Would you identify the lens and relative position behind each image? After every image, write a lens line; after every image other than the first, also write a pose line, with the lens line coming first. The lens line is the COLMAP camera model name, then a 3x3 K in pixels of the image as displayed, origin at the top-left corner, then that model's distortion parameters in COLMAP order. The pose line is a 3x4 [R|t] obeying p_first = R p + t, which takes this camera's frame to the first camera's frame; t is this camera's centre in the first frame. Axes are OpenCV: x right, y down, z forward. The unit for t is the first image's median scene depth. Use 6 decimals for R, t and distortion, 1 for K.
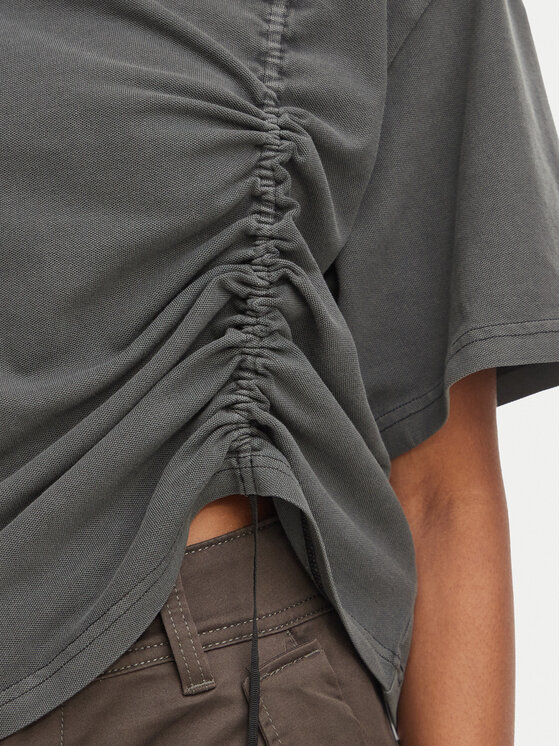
lens RADIAL K [[1969.5, 0, 280.0], [0, 1969.5, 373.0], [0, 0, 1]] dist [0.511922, 0.360574]
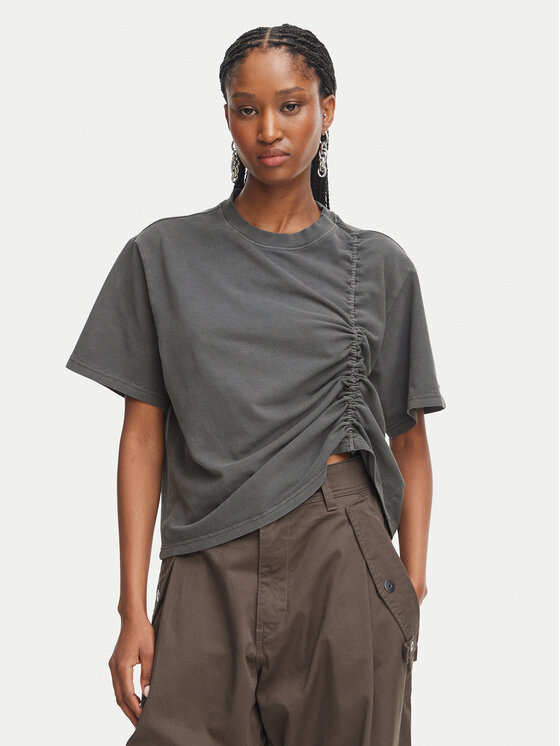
lens RADIAL K [[1213.8, 0, 280.0], [0, 1213.8, 373.0], [0, 0, 1]] dist [-0.426008, -0.000458]
pose [[0.998319, 0.021298, 0.053908, -0.230943], [-0.016182, 0.995477, -0.093616, 0.123595], [-0.055658, 0.092587, 0.994148, -0.916456]]
